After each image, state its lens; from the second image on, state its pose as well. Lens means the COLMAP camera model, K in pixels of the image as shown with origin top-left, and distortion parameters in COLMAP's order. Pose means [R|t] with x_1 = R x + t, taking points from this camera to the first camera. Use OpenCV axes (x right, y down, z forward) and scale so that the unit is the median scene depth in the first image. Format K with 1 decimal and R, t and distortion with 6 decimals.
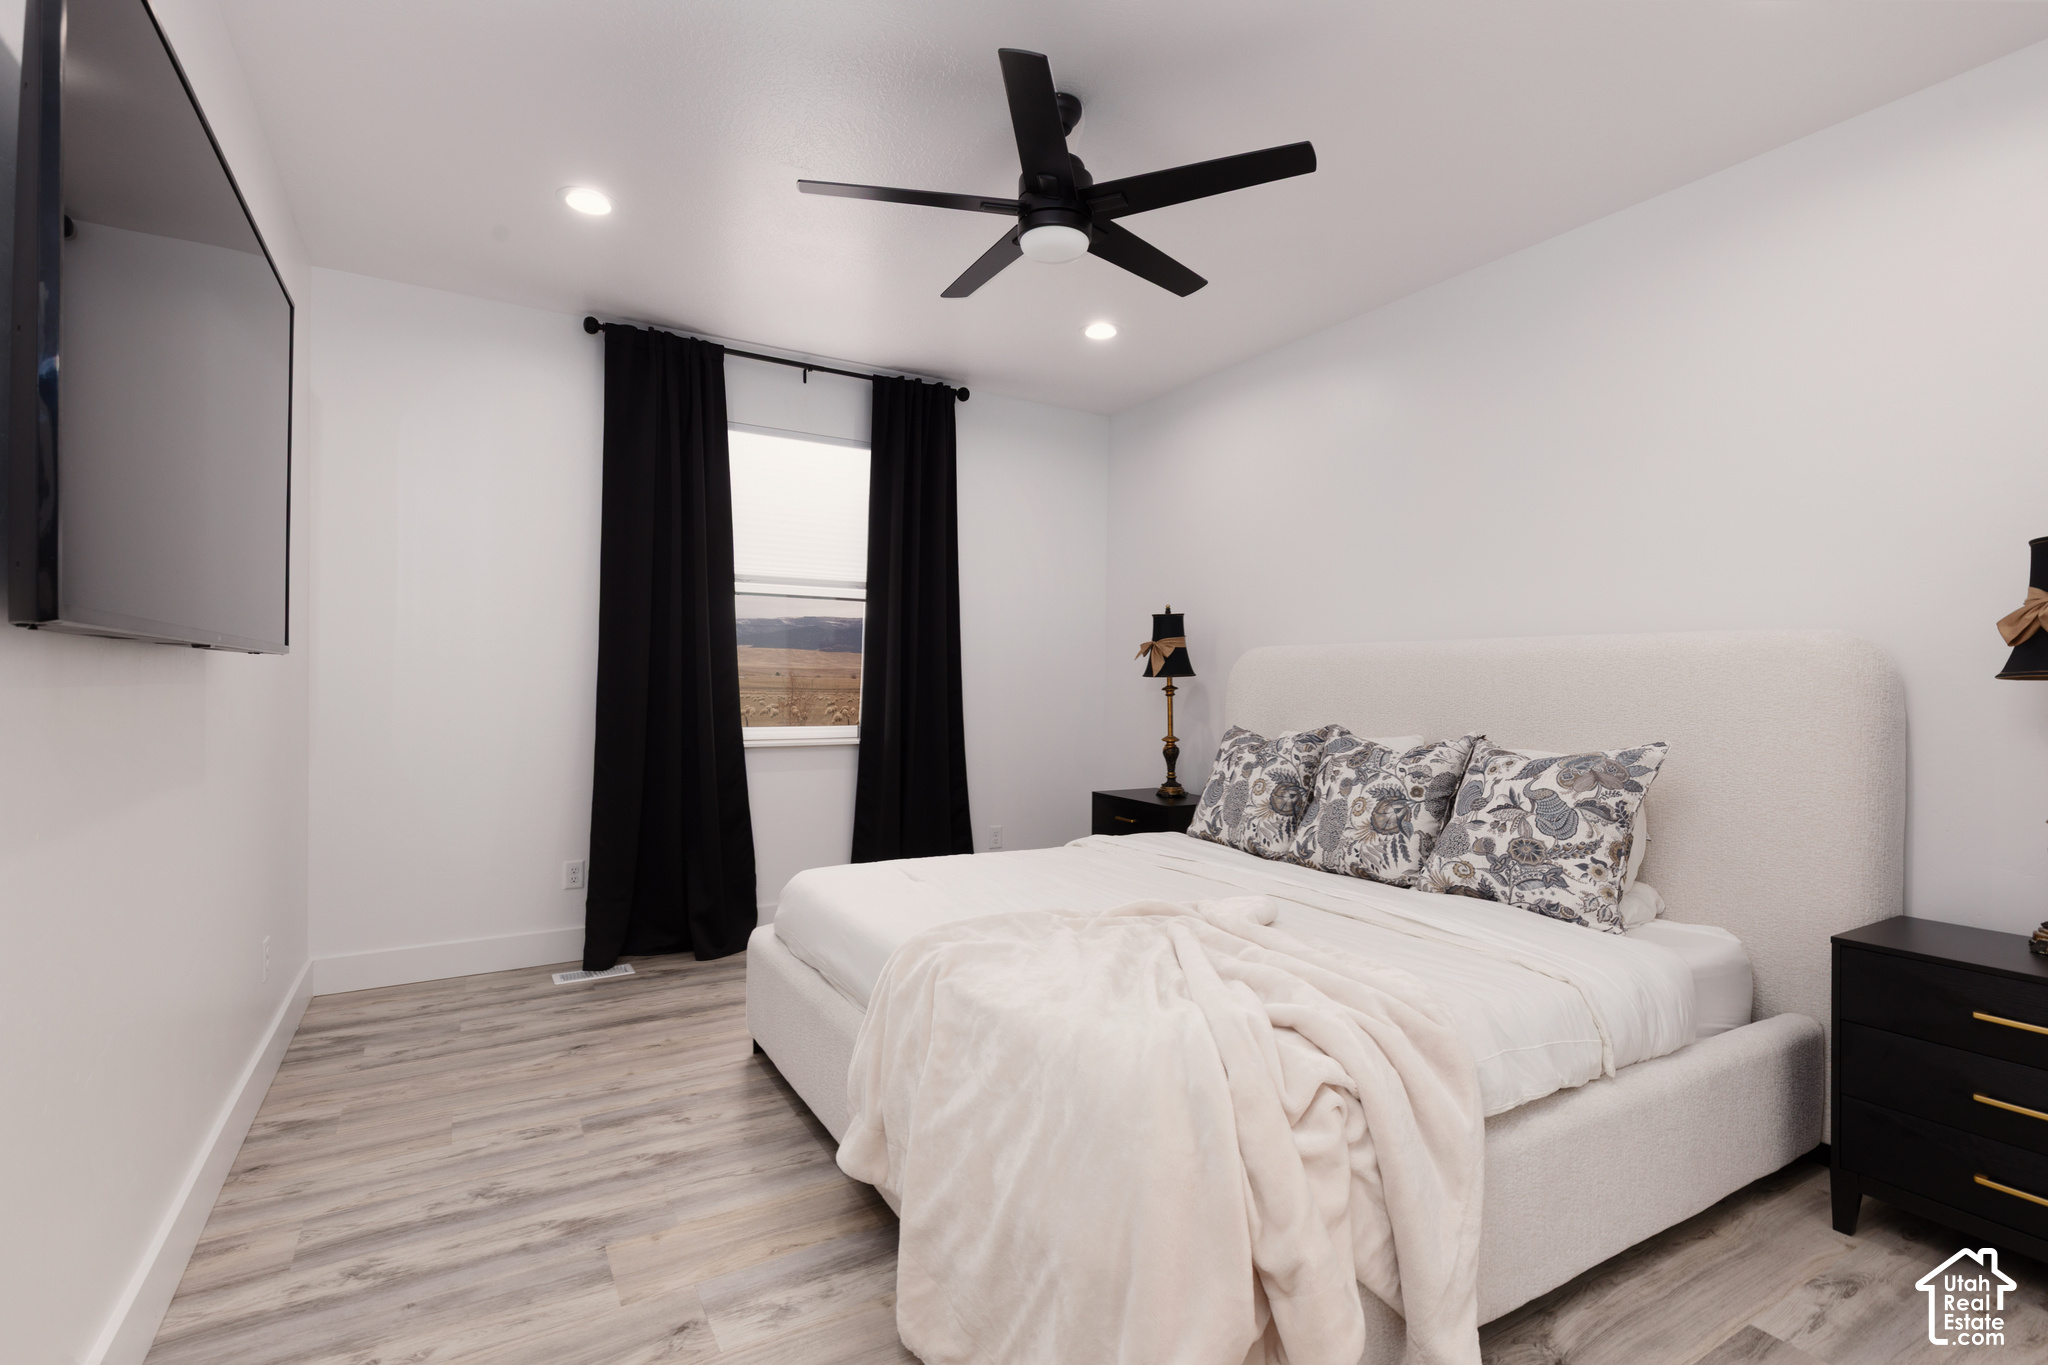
lens RADIAL K [[952.2, 0, 1032.4], [0, 952.2, 680.8], [0, 0, 1]] dist [0.001679, 0.000143]
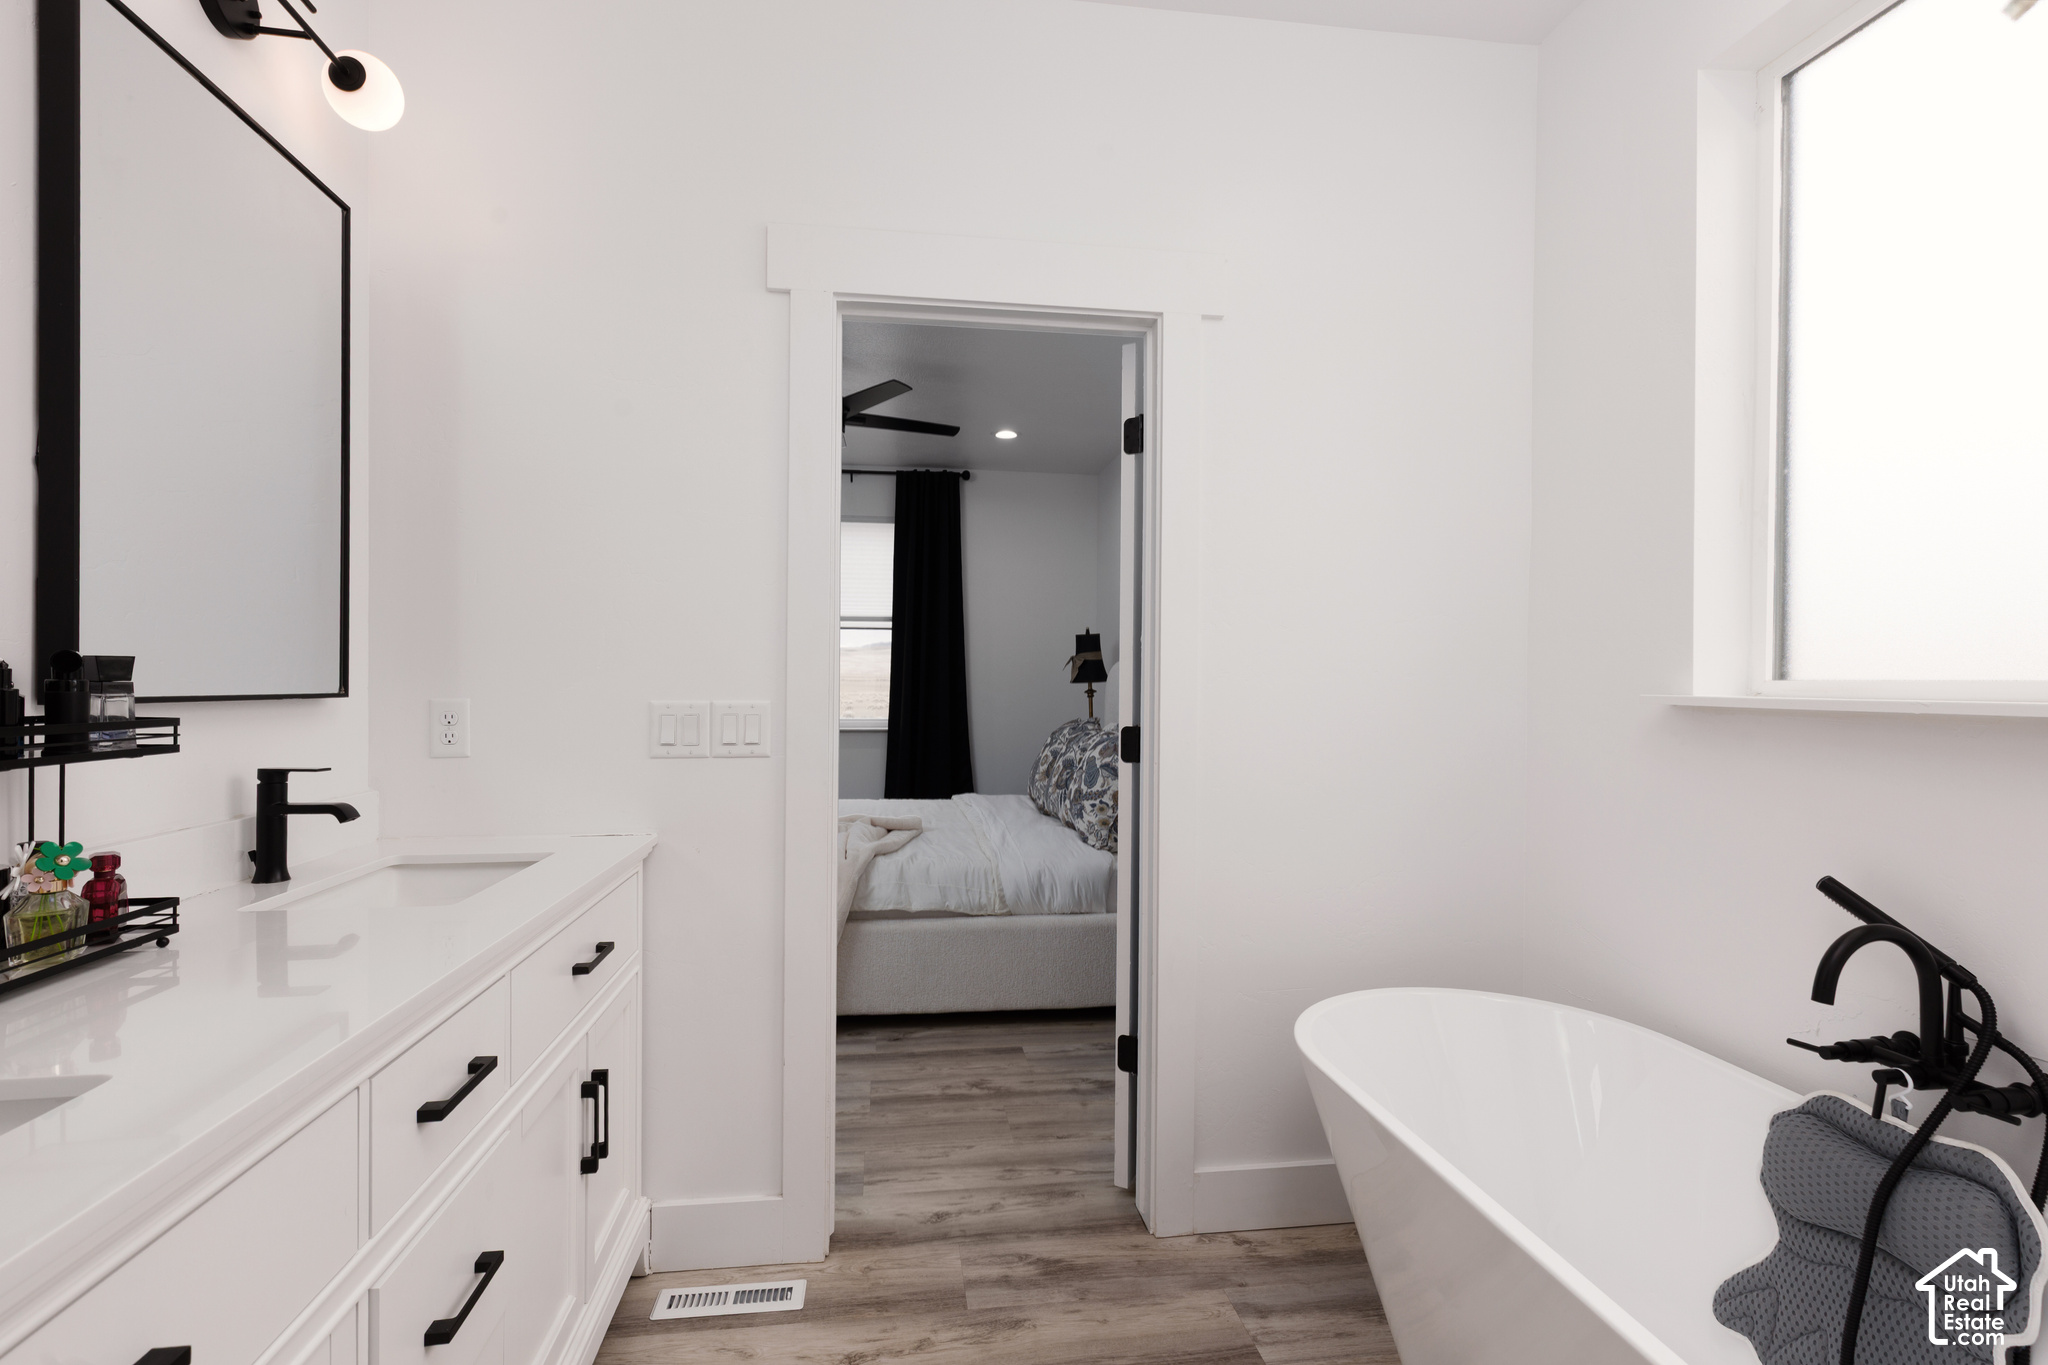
lens RADIAL K [[952.2, 0, 1009.7], [0, 952.2, 686.6], [0, 0, 1]] dist [0.001679, 0.000143]
pose [[0.917827, -0.000404, -0.396981, 0.568142], [0.001711, 0.999994, 0.002938, -0.001779], [0.396978, -0.003376, 0.917822, -0.253449]]
